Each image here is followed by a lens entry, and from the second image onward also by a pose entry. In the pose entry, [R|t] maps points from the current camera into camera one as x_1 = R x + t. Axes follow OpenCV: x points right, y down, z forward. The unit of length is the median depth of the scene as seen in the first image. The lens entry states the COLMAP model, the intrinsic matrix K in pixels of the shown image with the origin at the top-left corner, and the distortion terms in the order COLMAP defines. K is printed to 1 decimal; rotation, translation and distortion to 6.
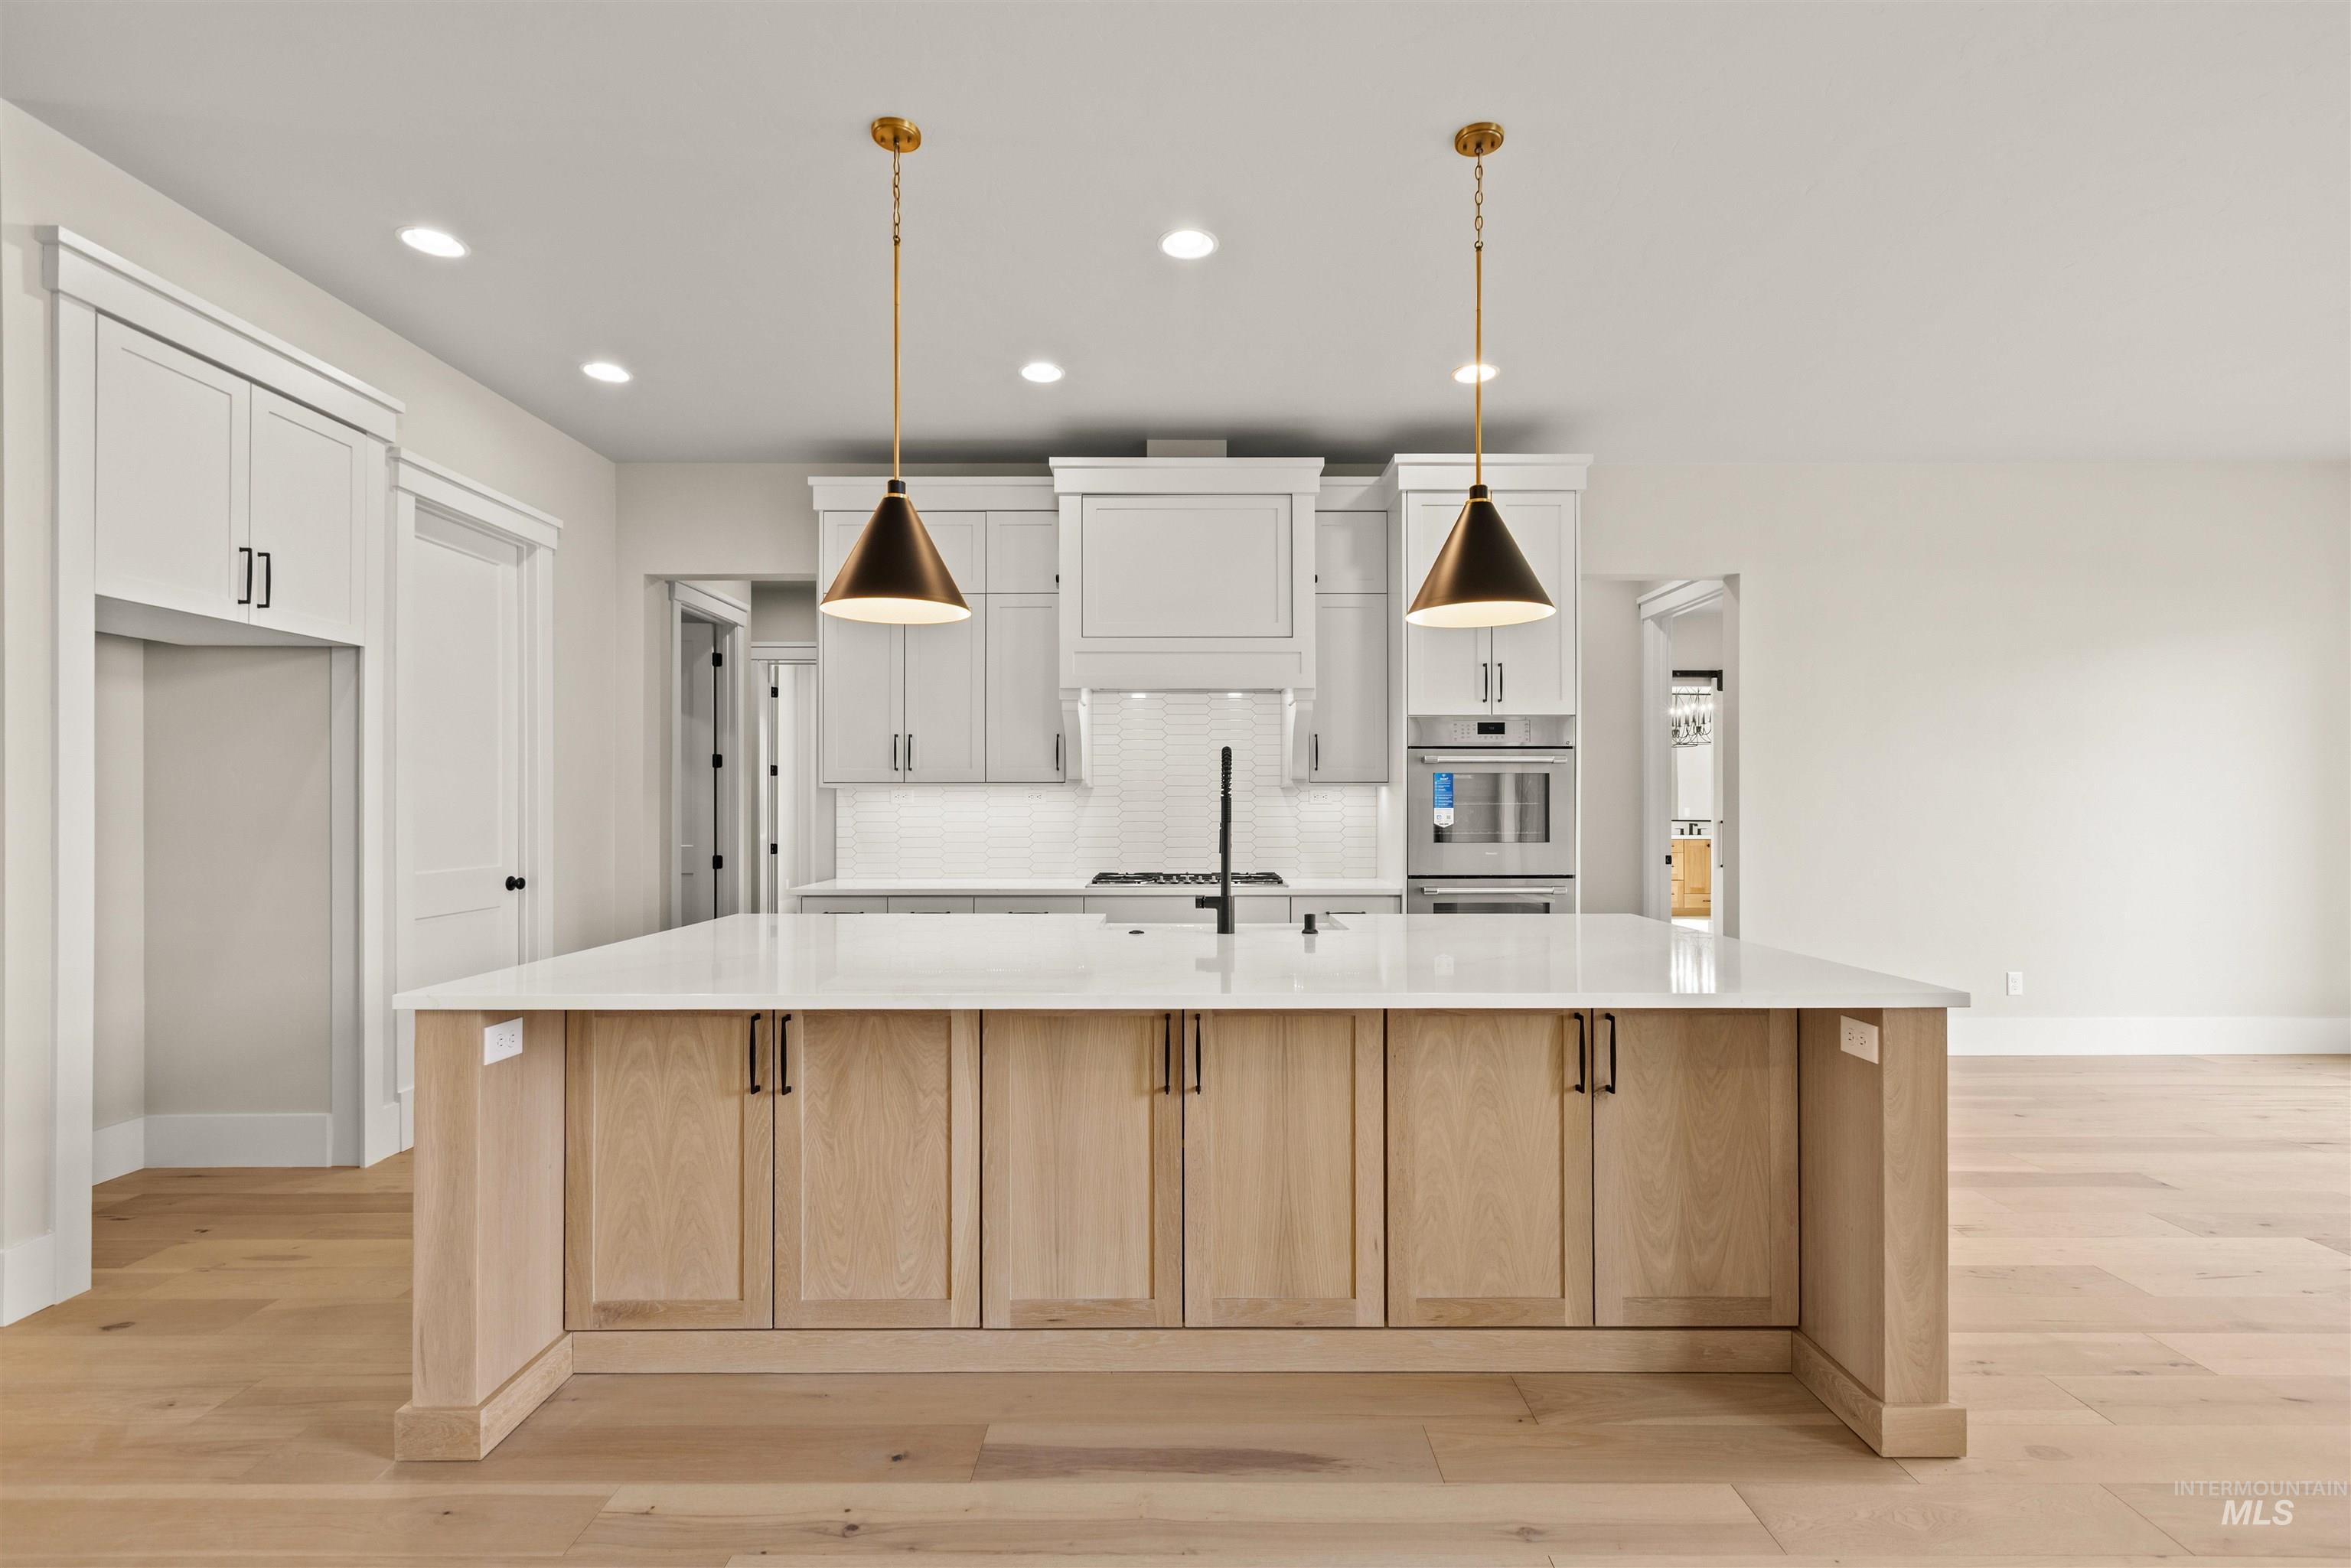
lens RADIAL K [[1068.3, 0, 1165.0], [0, 1068.3, 790.5], [0, 0, 1]] dist [0.000261, 0.001487]
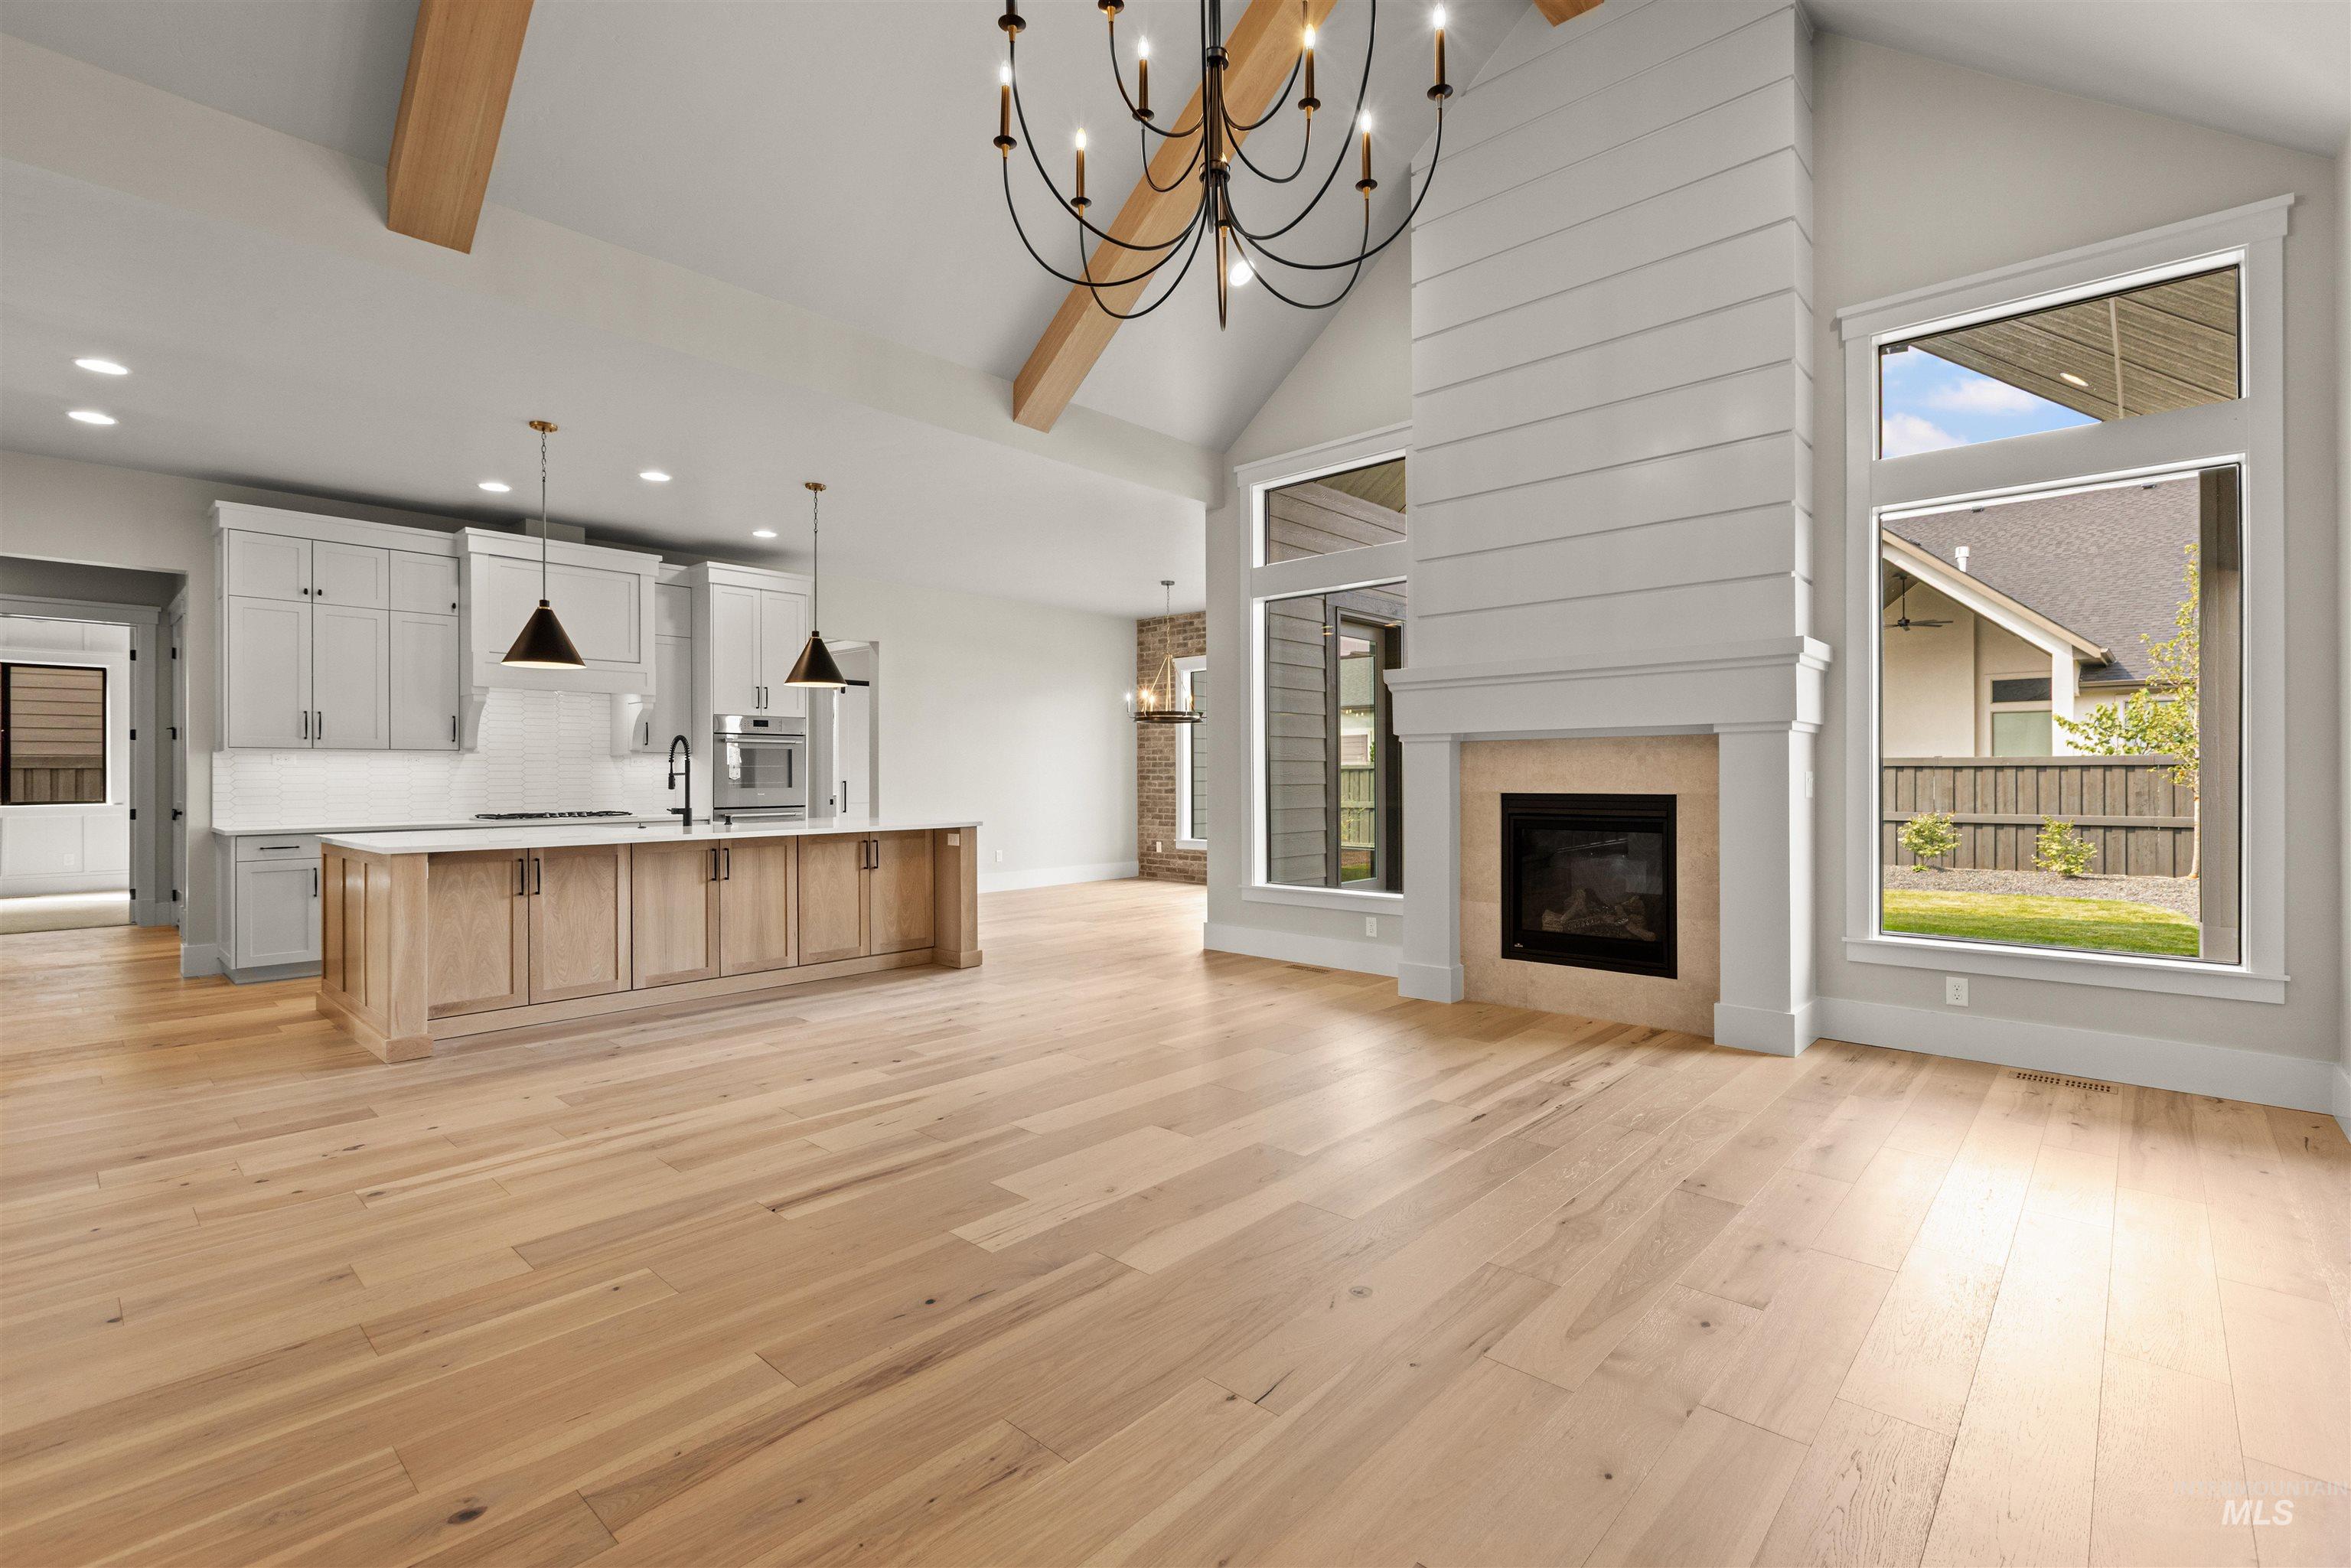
lens RADIAL K [[1068.3, 0, 1186.6], [0, 1068.3, 807.0], [0, 0, 1]] dist [0.000261, 0.001487]
pose [[0.669496, -0.023885, 0.742432, -0.822595], [-0.005266, 0.999305, 0.036898, 0.016104], [-0.742797, -0.028612, 0.668905, -1.080992]]
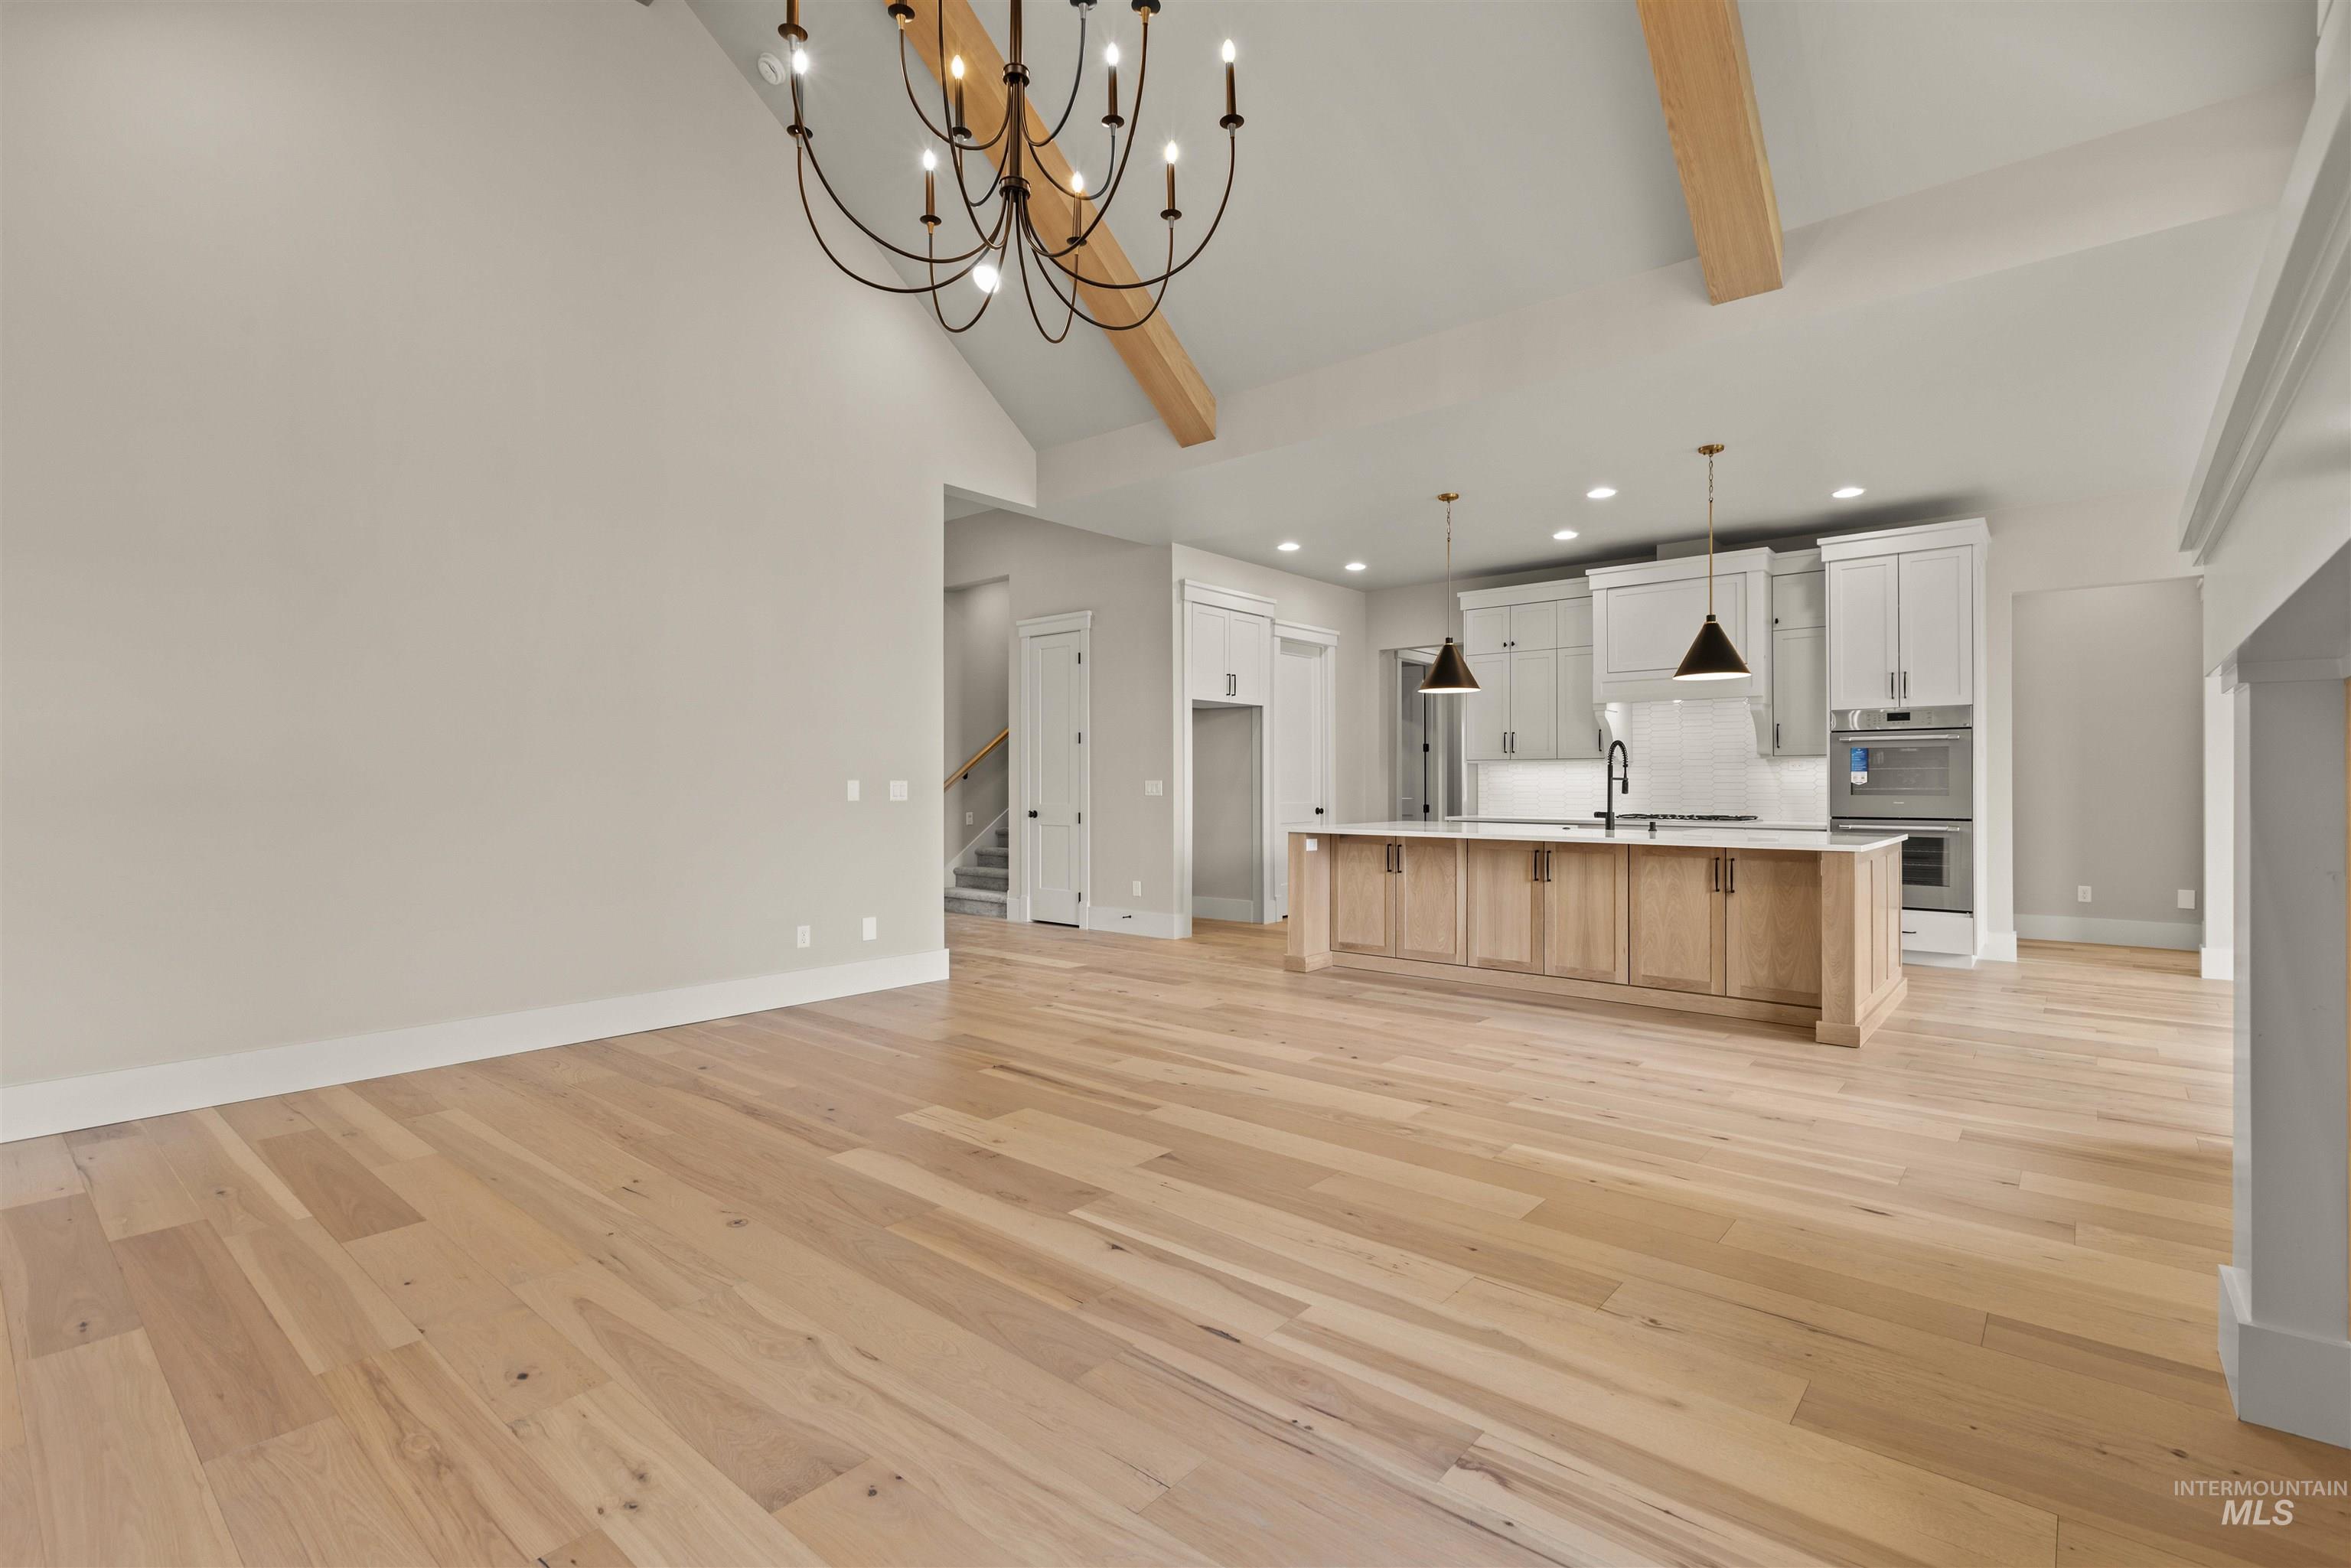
lens RADIAL K [[1043.6, 0, 1173.6], [0, 1043.6, 797.5], [0, 0, 1]] dist [0.001744, 0.000192]
pose [[0.768028, 0.009139, -0.640351, 0.704303], [0.006616, 0.999732, 0.022204, 0.020034], [0.640382, -0.021290, 0.767762, -1.098984]]
